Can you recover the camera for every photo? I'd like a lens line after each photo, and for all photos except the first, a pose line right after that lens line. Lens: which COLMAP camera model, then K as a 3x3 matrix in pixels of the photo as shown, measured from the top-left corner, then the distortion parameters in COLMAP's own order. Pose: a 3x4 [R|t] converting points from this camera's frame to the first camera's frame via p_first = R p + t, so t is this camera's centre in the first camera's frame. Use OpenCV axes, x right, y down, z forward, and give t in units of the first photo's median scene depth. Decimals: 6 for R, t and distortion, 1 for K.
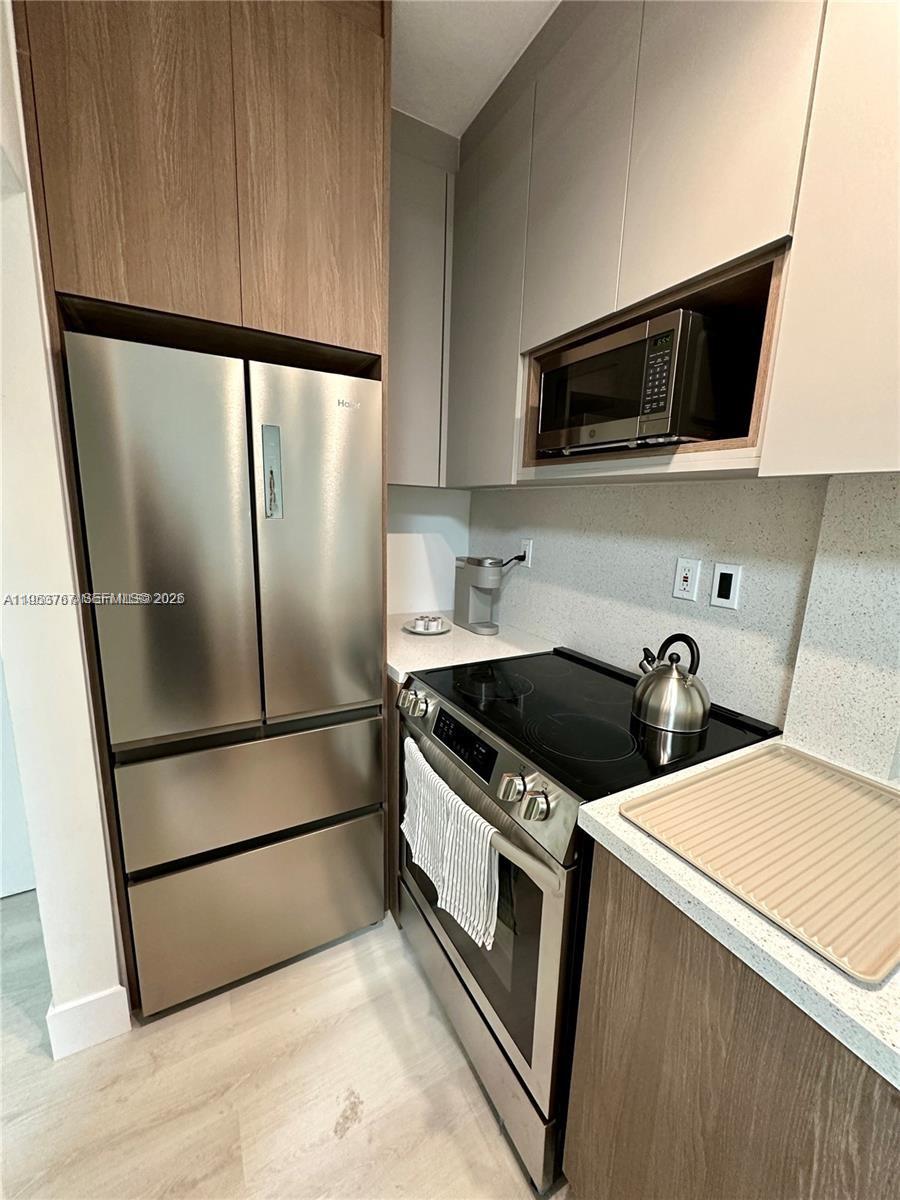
lens RADIAL K [[477.5, 0, 452.7], [0, 477.5, 605.2], [0, 0, 1]] dist [0.000394, 0.000163]
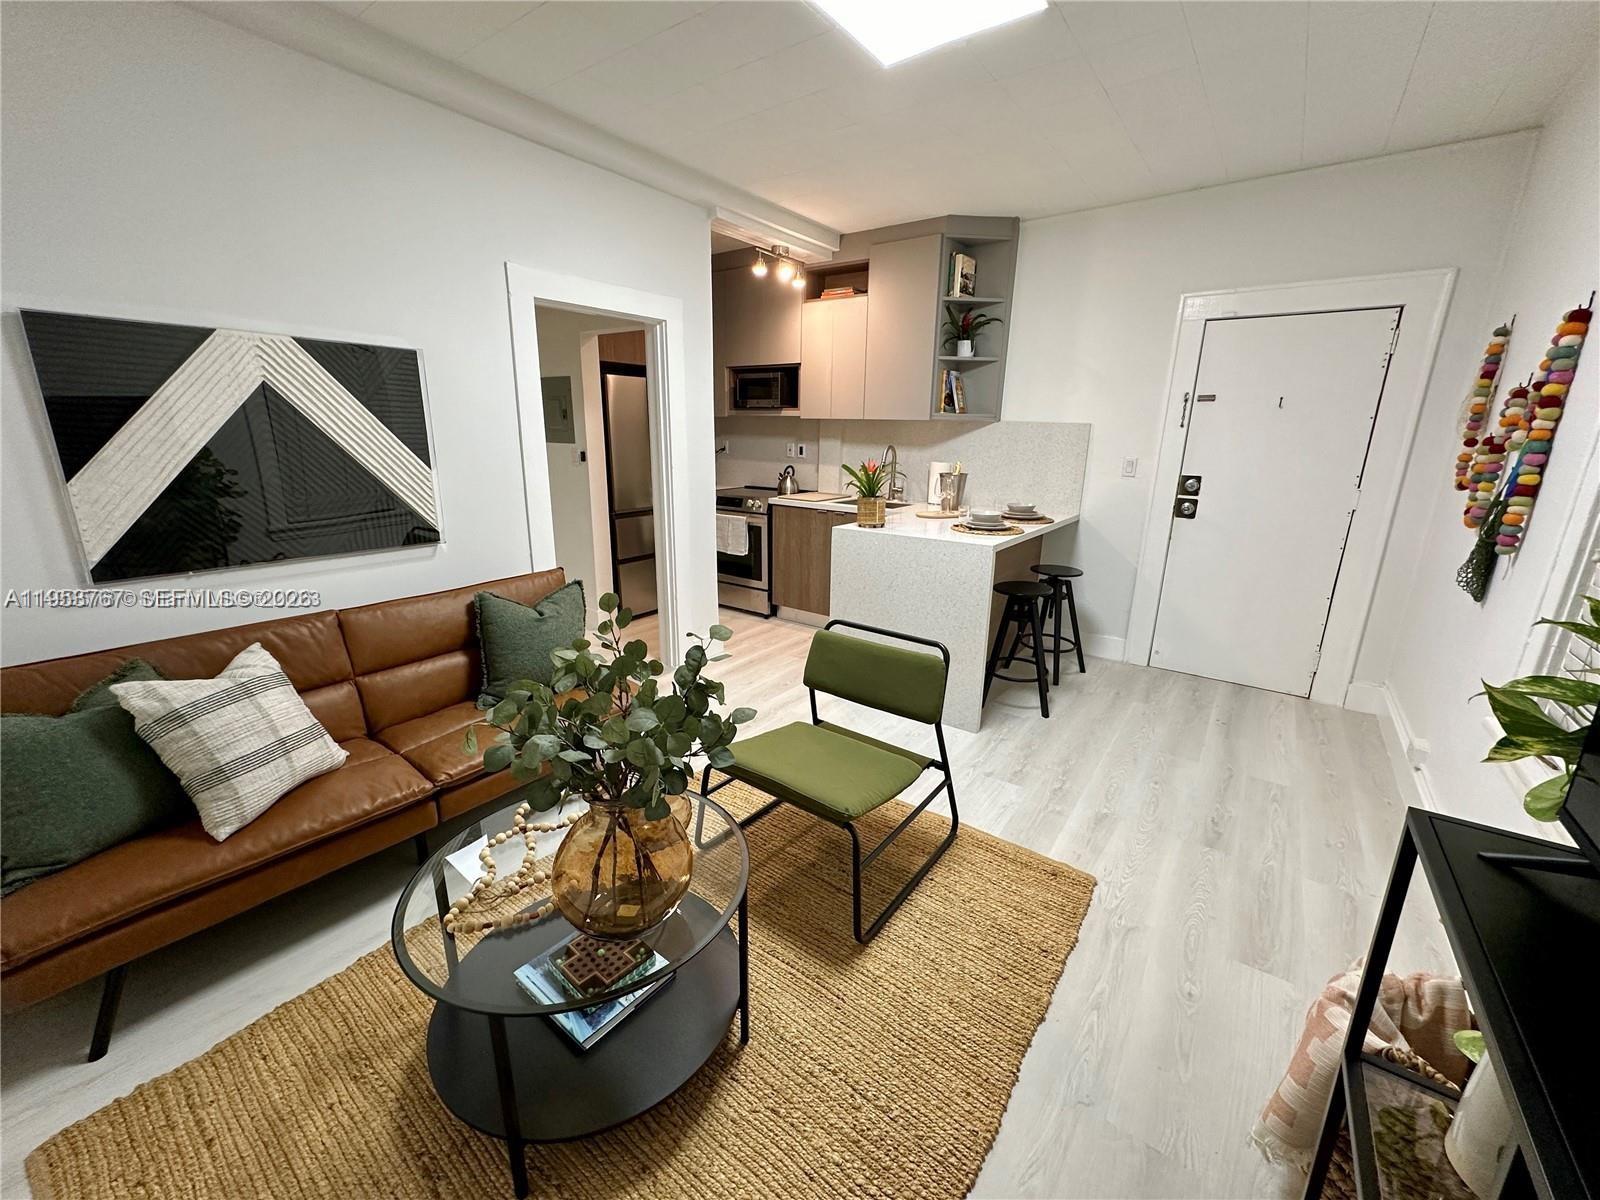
lens RADIAL K [[636.7, 0, 800.0], [0, 636.7, 600.0], [0, 0, 1]] dist [0.000394, 0.000163]
pose [[0.910148, -0.124436, 0.395153, -1.281305], [0.093358, 0.990895, 0.097010, 0.554274], [-0.403627, -0.051402, 0.913479, -3.031749]]
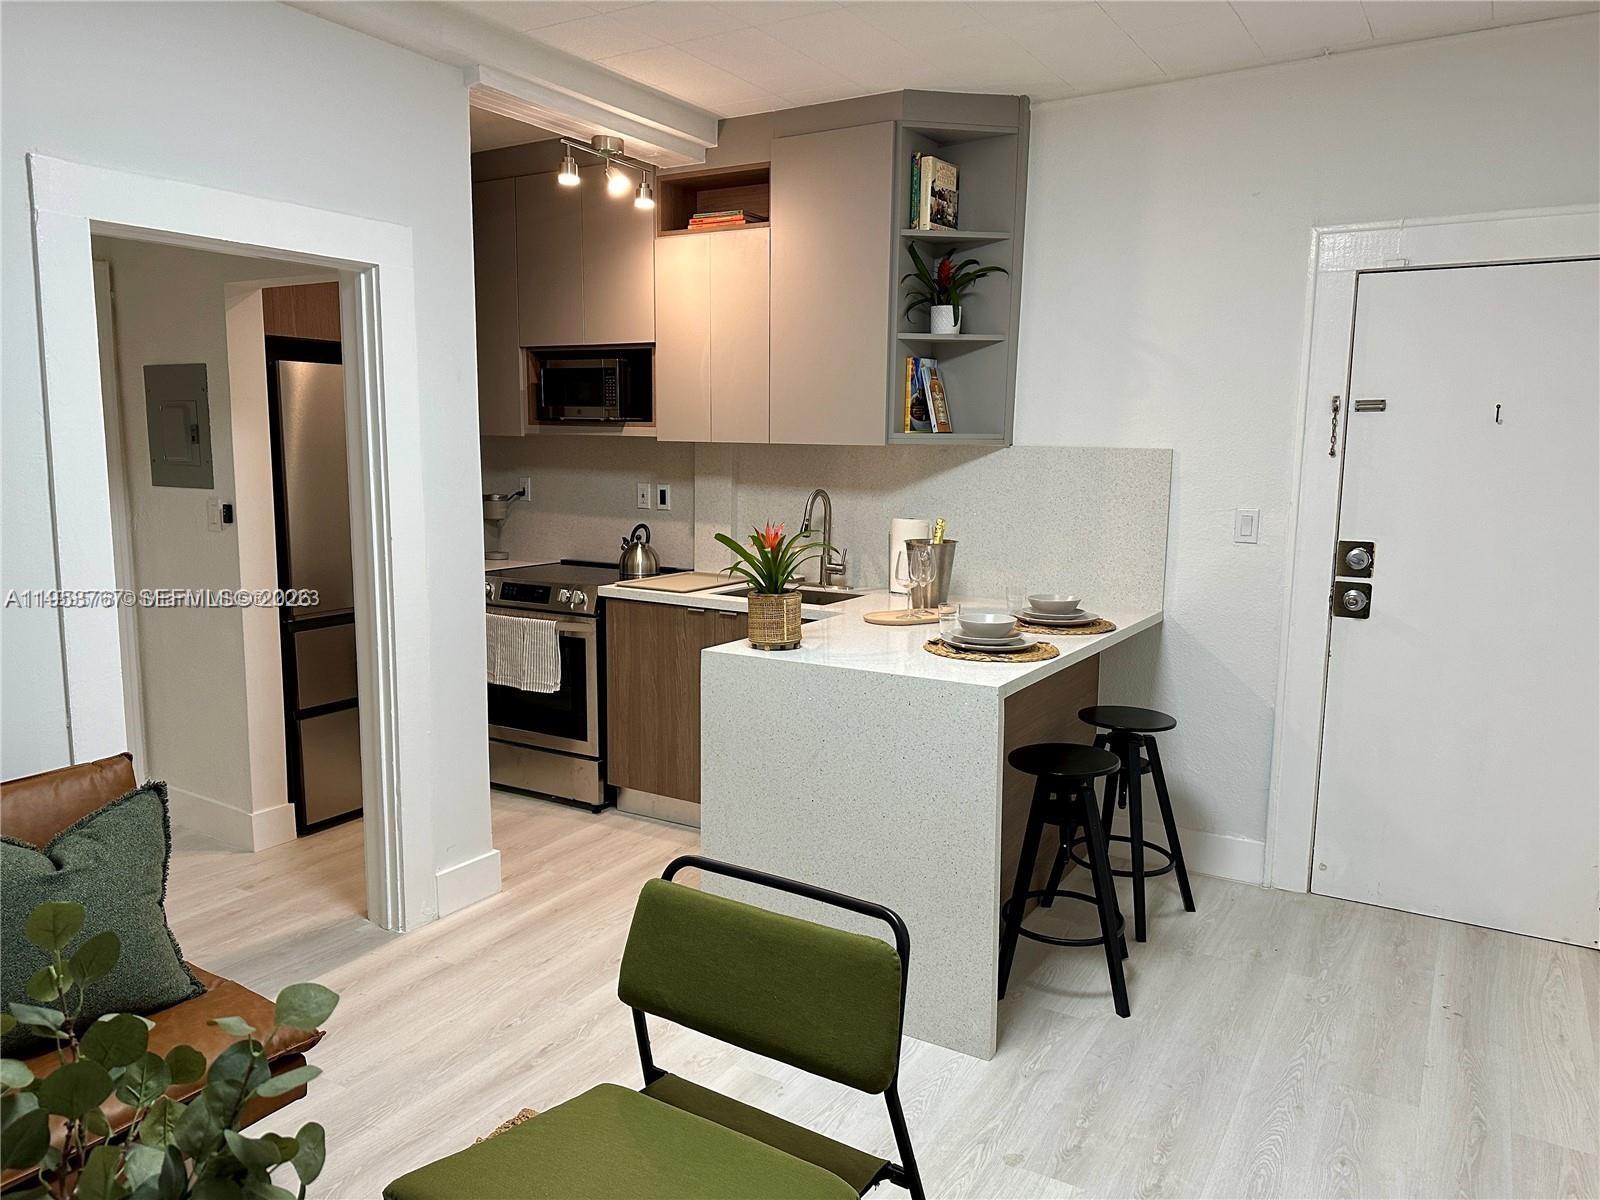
lens RADIAL K [[1115.0, 0, 792.2], [0, 1115.0, 602.0], [0, 0, 1]] dist [0.108510, -0.150699]
pose [[0.872339, -0.090560, 0.480441, -1.047102], [0.111567, 0.993640, -0.015278, 0.472875], [-0.476002, 0.066929, 0.876894, -2.878023]]
